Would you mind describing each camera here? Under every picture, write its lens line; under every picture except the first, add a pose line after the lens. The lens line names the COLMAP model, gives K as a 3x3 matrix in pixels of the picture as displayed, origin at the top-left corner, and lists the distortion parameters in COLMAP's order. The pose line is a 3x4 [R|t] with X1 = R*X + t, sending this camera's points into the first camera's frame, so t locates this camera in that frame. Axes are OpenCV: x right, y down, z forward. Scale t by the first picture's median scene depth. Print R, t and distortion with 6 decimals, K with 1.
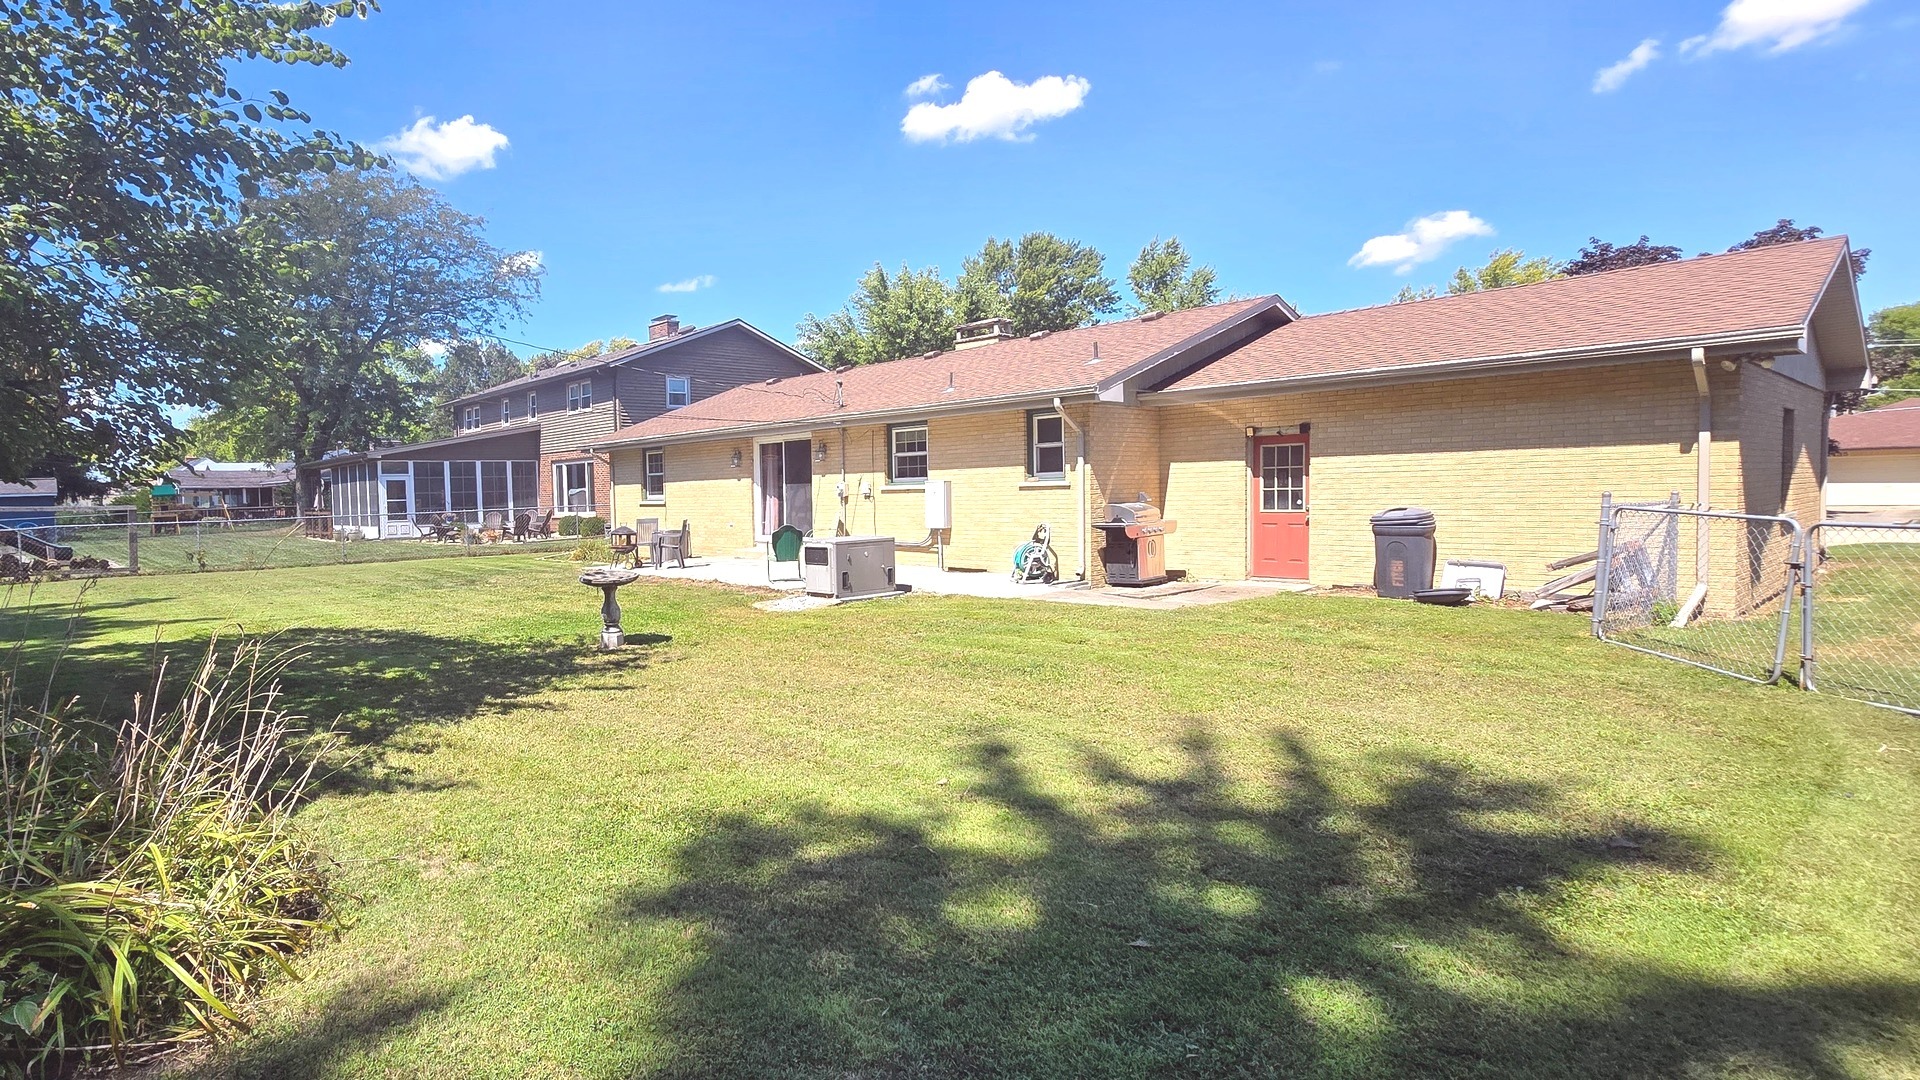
lens RADIAL K [[1090.3, 0, 950.5], [0, 1090.3, 546.9], [0, 0, 1]] dist [-0.002577, 0.000455]
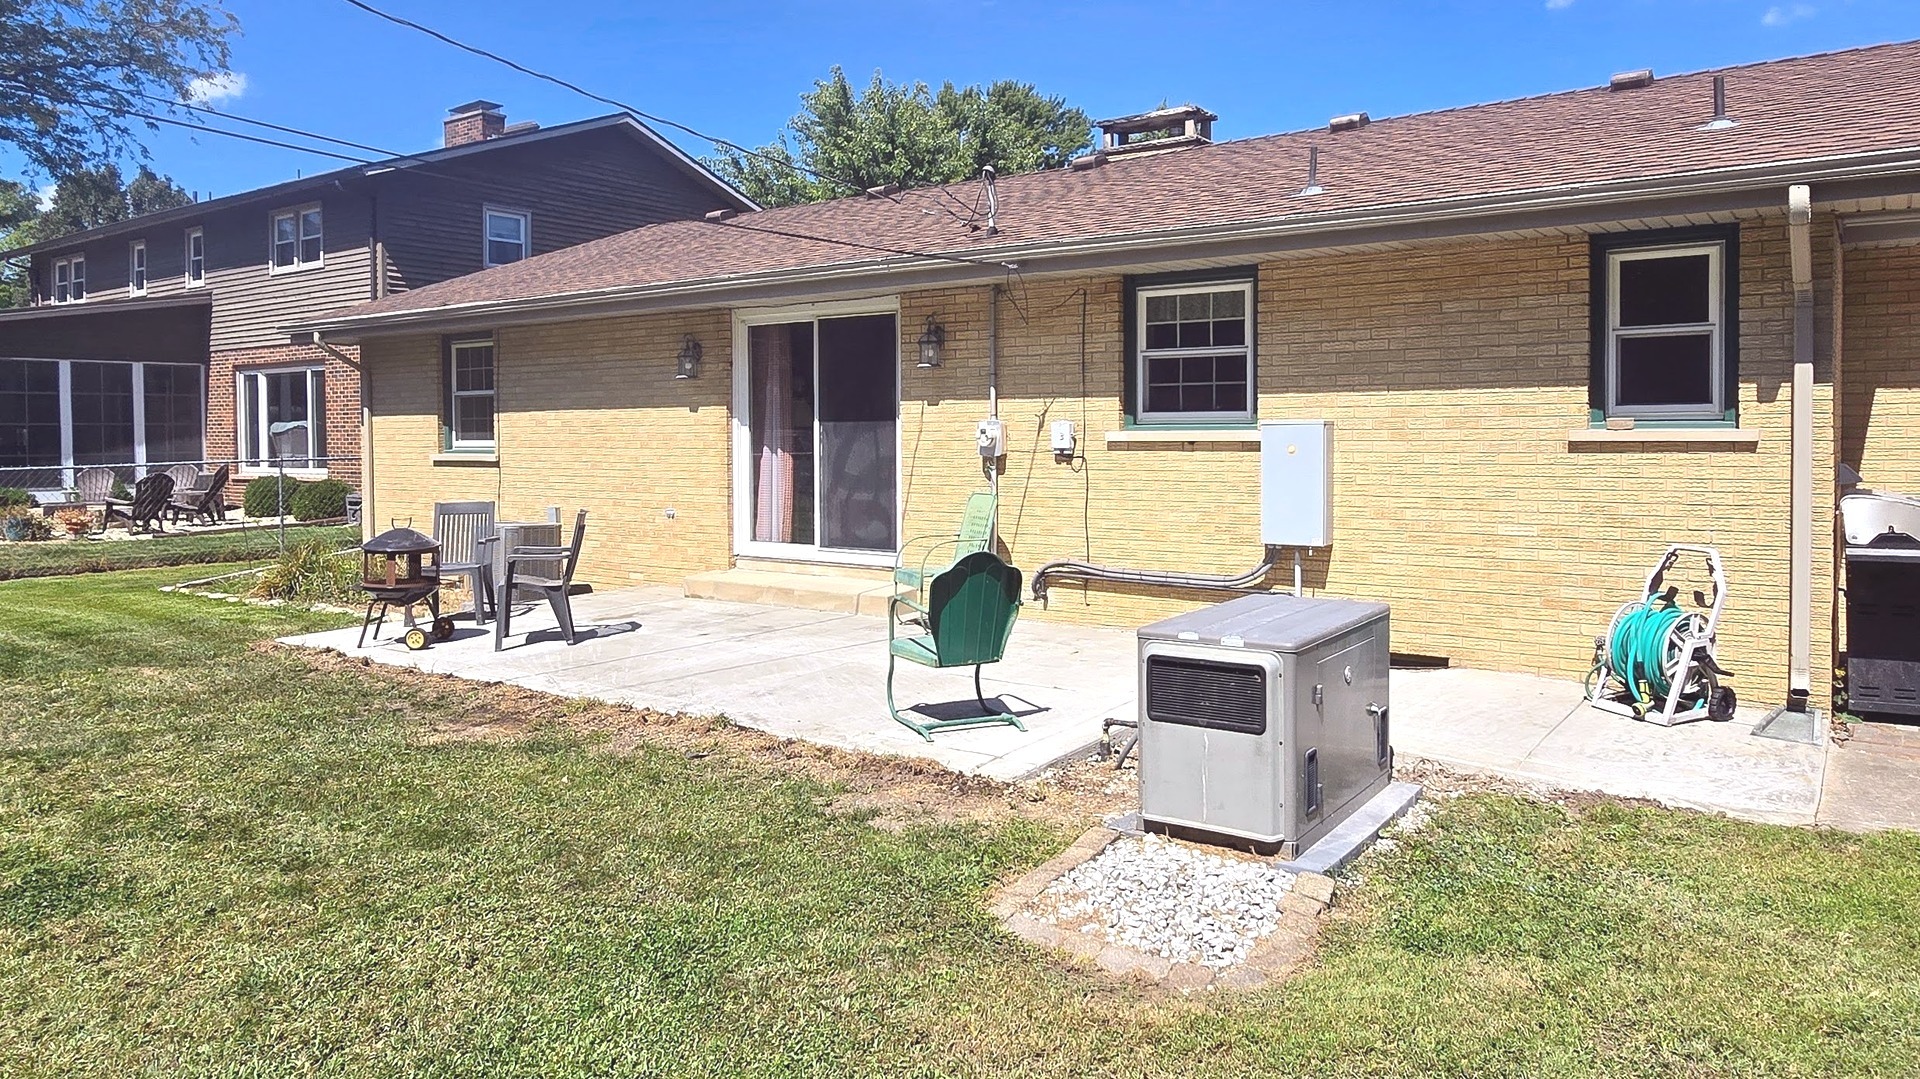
lens RADIAL K [[1090.3, 0, 966.7], [0, 1090.3, 468.2], [0, 0, 1]] dist [-0.002577, 0.000455]
pose [[0.978604, 0.011338, 0.205438, -0.177780], [-0.007536, 0.999786, -0.019280, -0.031311], [-0.205613, 0.017319, 0.978480, 0.566294]]
